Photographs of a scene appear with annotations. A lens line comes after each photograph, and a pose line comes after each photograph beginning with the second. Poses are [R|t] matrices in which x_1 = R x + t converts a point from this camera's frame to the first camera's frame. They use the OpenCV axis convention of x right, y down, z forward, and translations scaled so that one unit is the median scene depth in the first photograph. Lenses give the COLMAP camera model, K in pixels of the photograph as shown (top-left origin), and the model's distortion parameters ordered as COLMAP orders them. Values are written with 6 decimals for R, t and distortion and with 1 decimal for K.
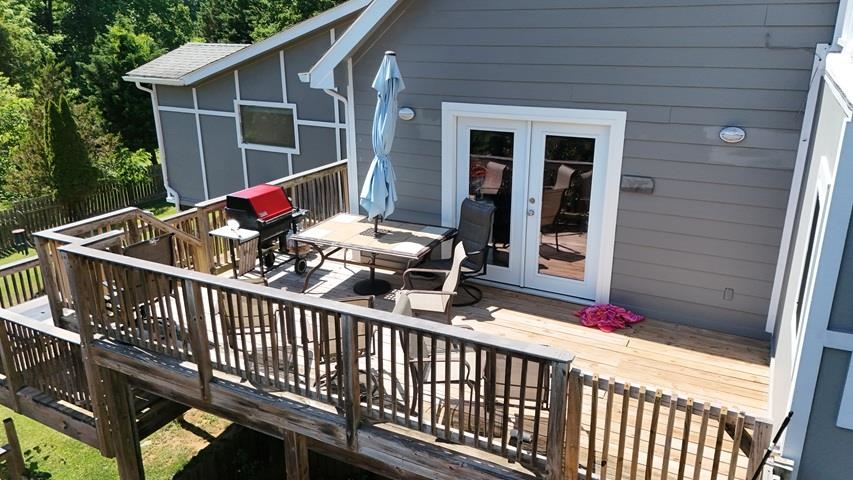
lens RADIAL K [[635.7, 0, 426.0], [0, 635.7, 240.7], [0, 0, 1]] dist [0.025226, -0.018693]
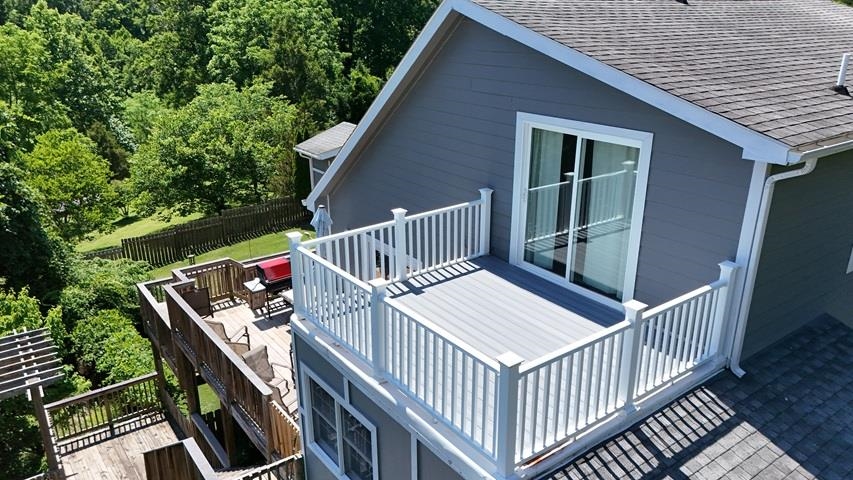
lens RADIAL K [[635.7, 0, 427.4], [0, 635.7, 240.6], [0, 0, 1]] dist [0.025226, -0.018693]
pose [[0.902948, 0.146846, -0.403883, 0.441441], [-0.139190, 0.989081, 0.048431, -0.152297], [0.406585, 0.012486, 0.913528, -0.236453]]
